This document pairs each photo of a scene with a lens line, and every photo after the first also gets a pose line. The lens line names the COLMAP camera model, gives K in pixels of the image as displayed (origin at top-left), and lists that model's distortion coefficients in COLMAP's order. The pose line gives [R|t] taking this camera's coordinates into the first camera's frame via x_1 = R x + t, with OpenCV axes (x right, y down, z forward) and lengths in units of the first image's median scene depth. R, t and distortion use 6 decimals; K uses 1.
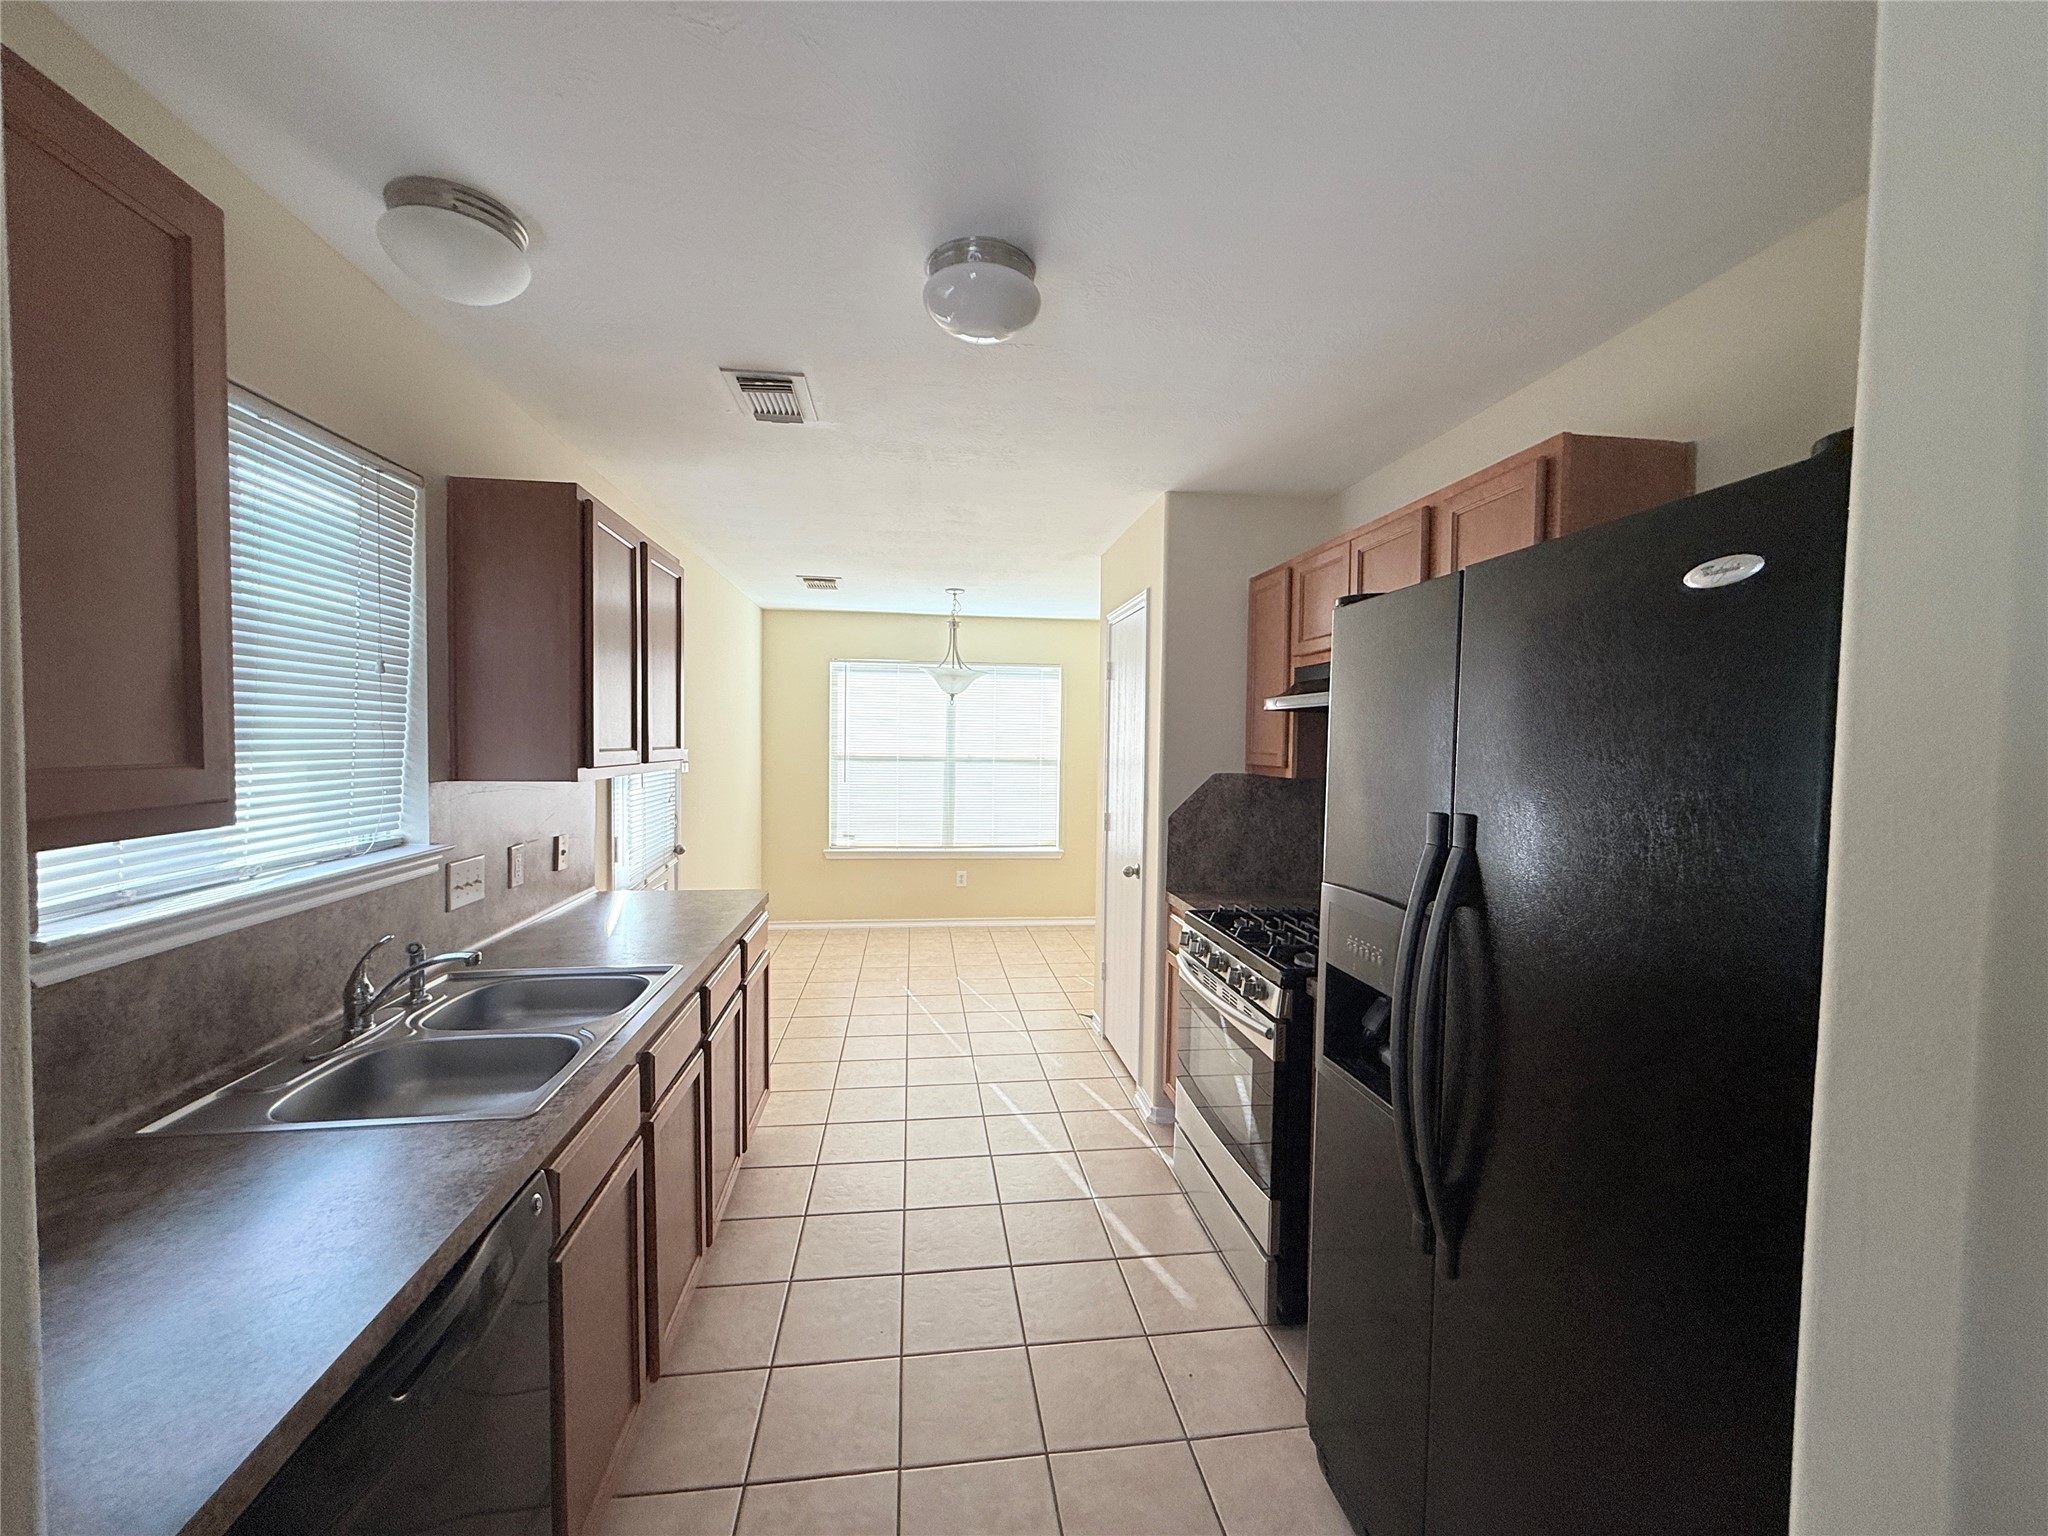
lens RADIAL K [[820.5, 0, 1026.0], [0, 820.5, 773.0], [0, 0, 1]] dist [-0.001277, 0.000719]
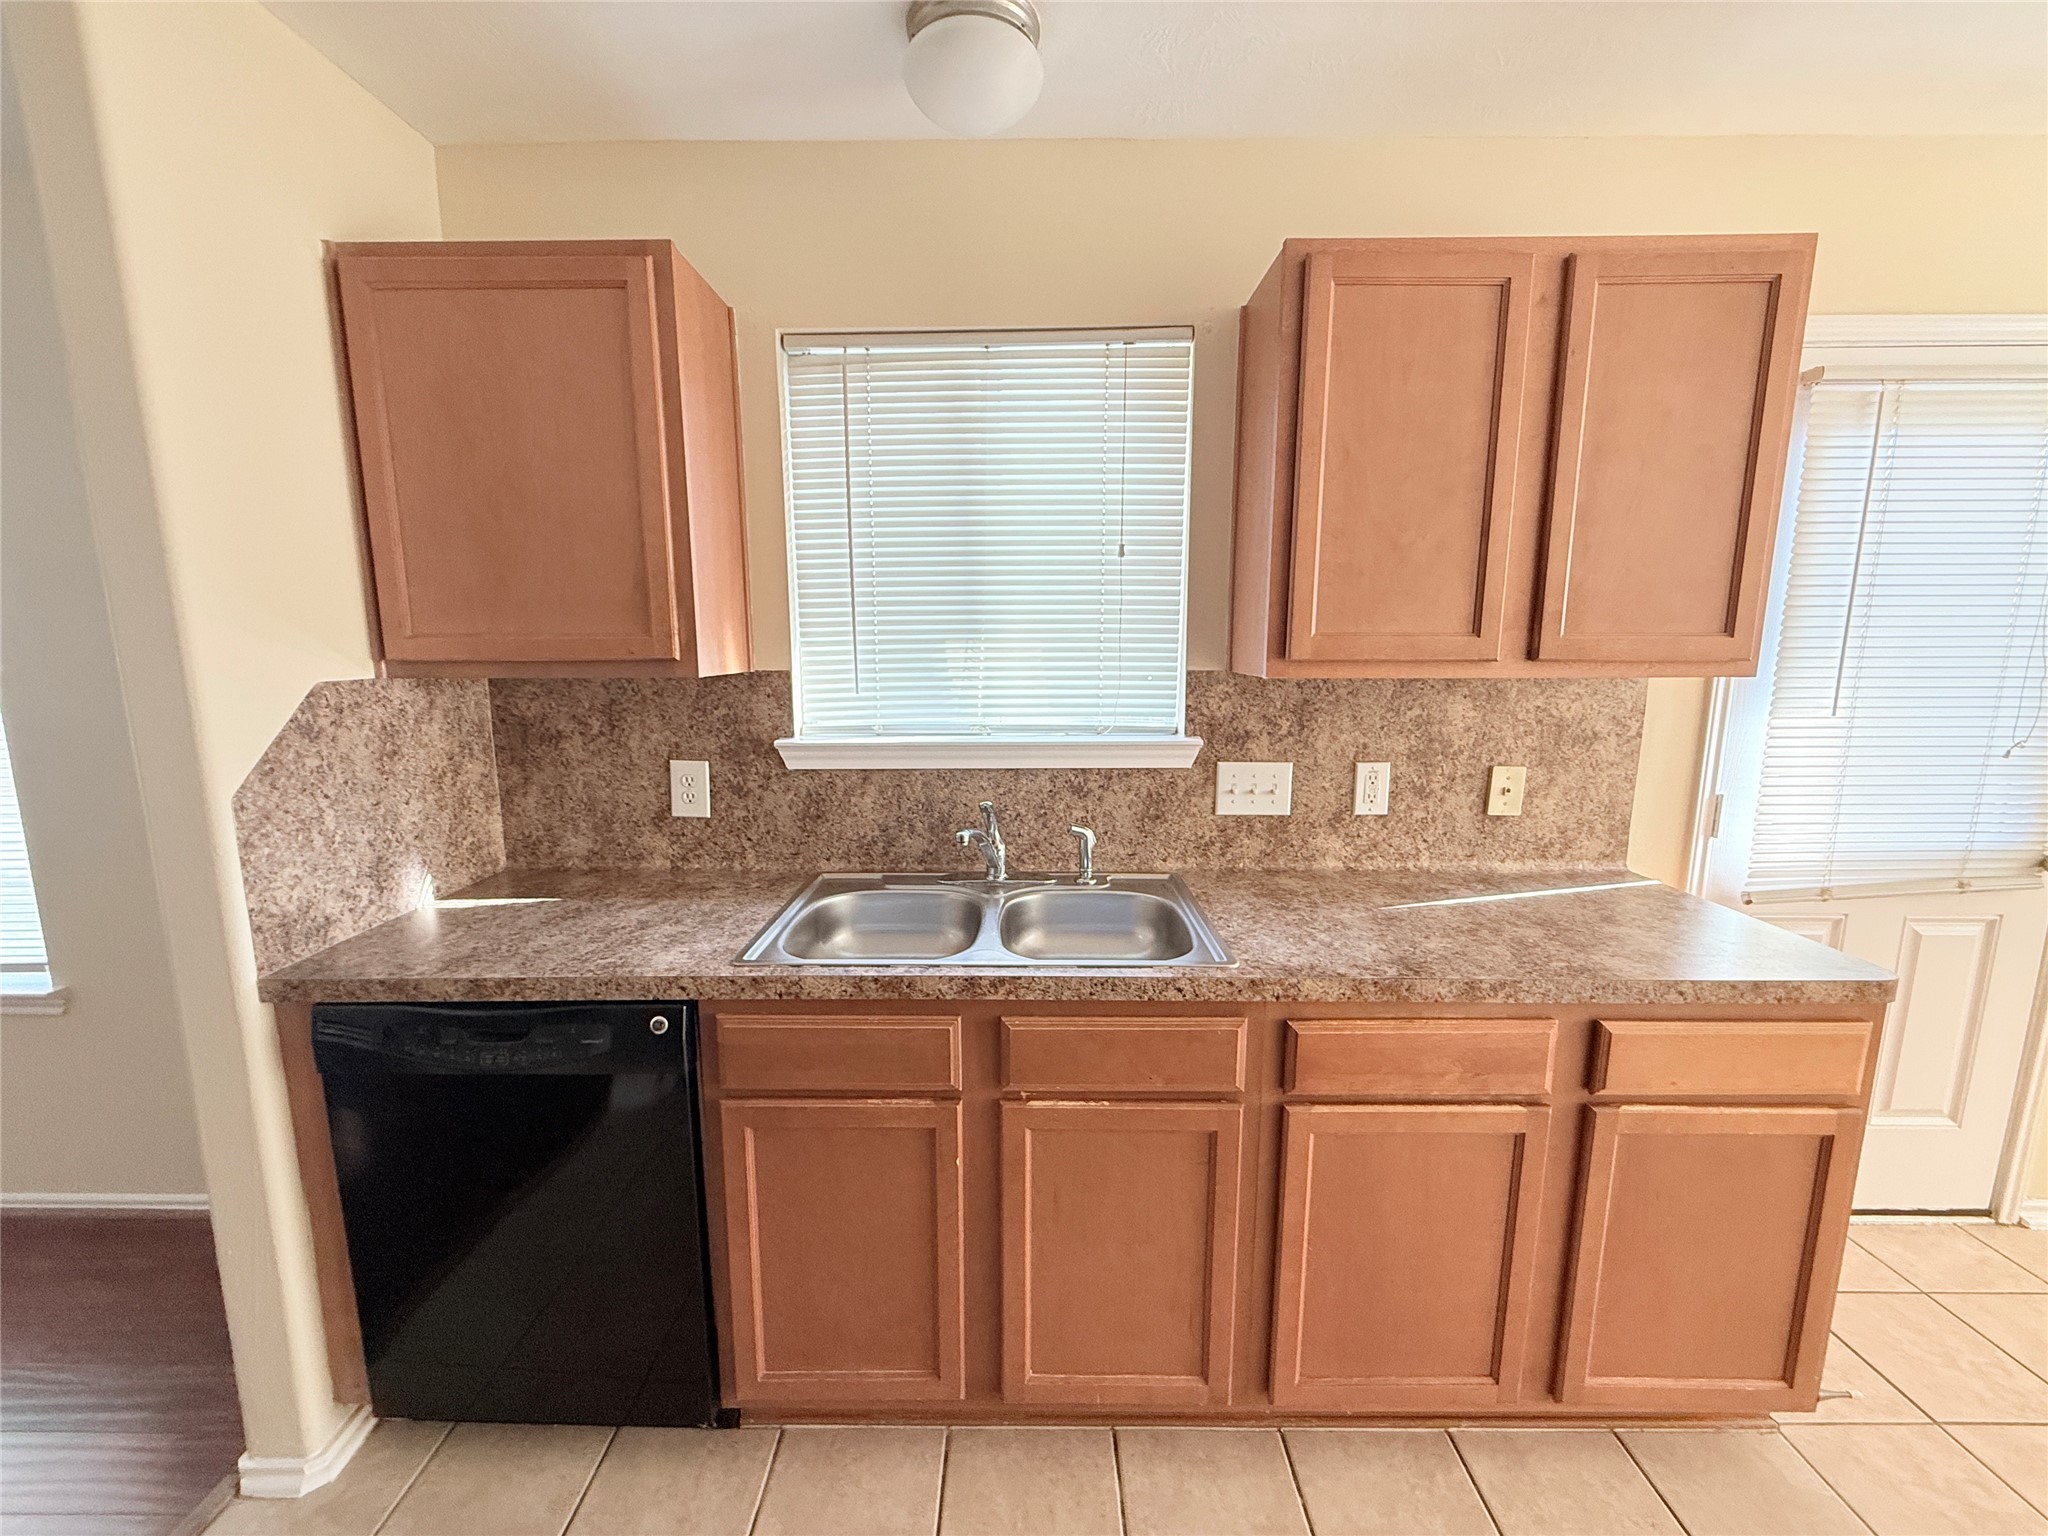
lens RADIAL K [[820.5, 0, 1021.4], [0, 820.5, 765.7], [0, 0, 1]] dist [-0.001277, 0.000719]
pose [[-0.150554, 0.133737, -0.979514, 0.249386], [-0.043267, 0.988967, 0.141677, -0.005779], [0.987654, 0.063711, -0.143107, 1.053551]]
